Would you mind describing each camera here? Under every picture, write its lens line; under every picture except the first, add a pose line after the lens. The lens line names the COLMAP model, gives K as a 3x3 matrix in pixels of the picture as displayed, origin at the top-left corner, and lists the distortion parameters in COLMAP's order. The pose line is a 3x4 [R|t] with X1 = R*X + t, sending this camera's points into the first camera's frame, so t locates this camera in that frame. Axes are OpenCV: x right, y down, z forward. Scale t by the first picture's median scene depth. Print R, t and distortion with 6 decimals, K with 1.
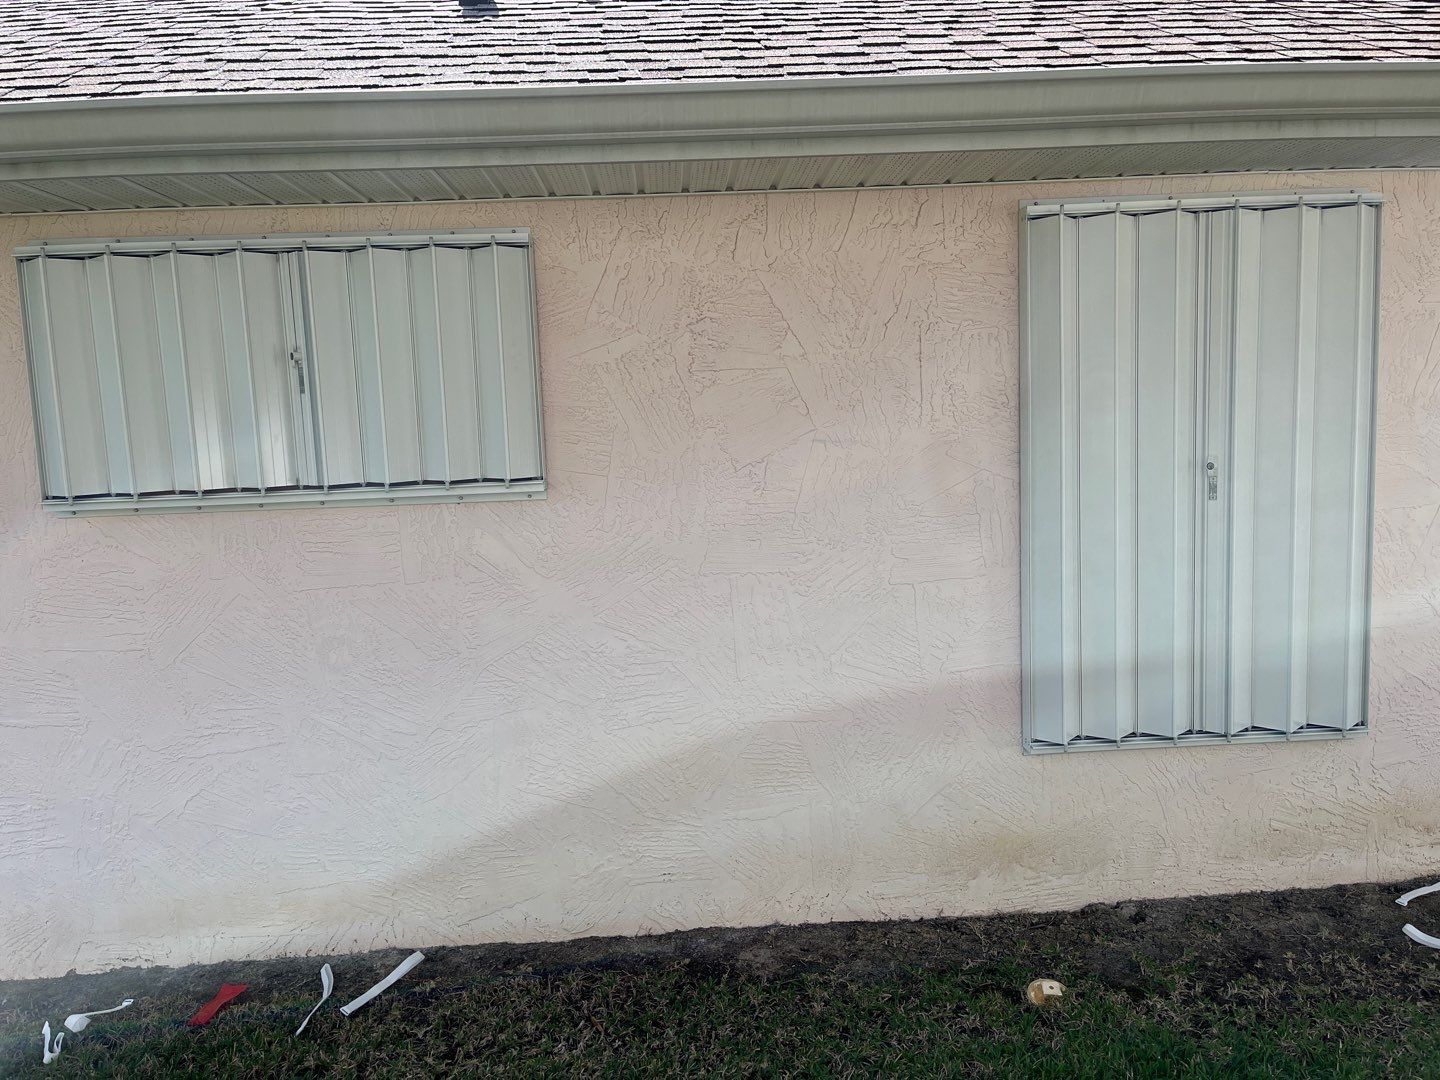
lens RADIAL K [[1132.0, 0, 718.9], [0, 1132.0, 537.1], [0, 0, 1]] dist [0.068904, -0.051581]
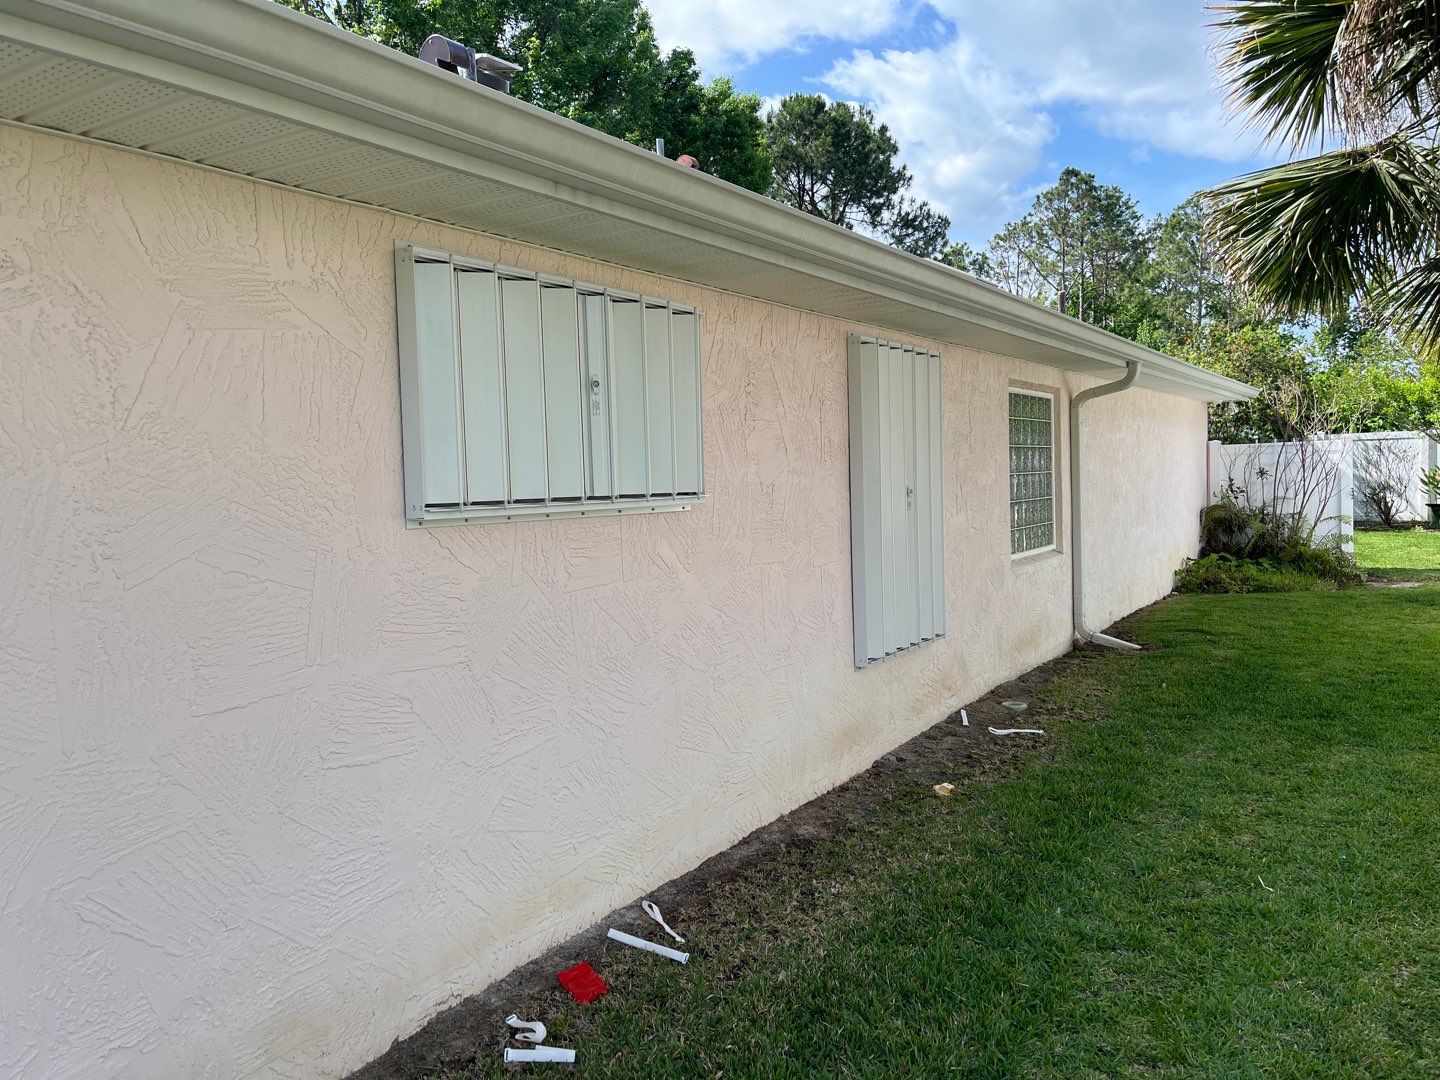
lens RADIAL K [[1132.0, 0, 715.9], [0, 1132.0, 542.6], [0, 0, 1]] dist [0.068904, -0.051581]
pose [[0.555748, -0.022004, 0.831060, -1.194684], [0.102538, 0.993831, -0.042256, 0.059562], [-0.825003, 0.108699, 0.554576, 0.267974]]
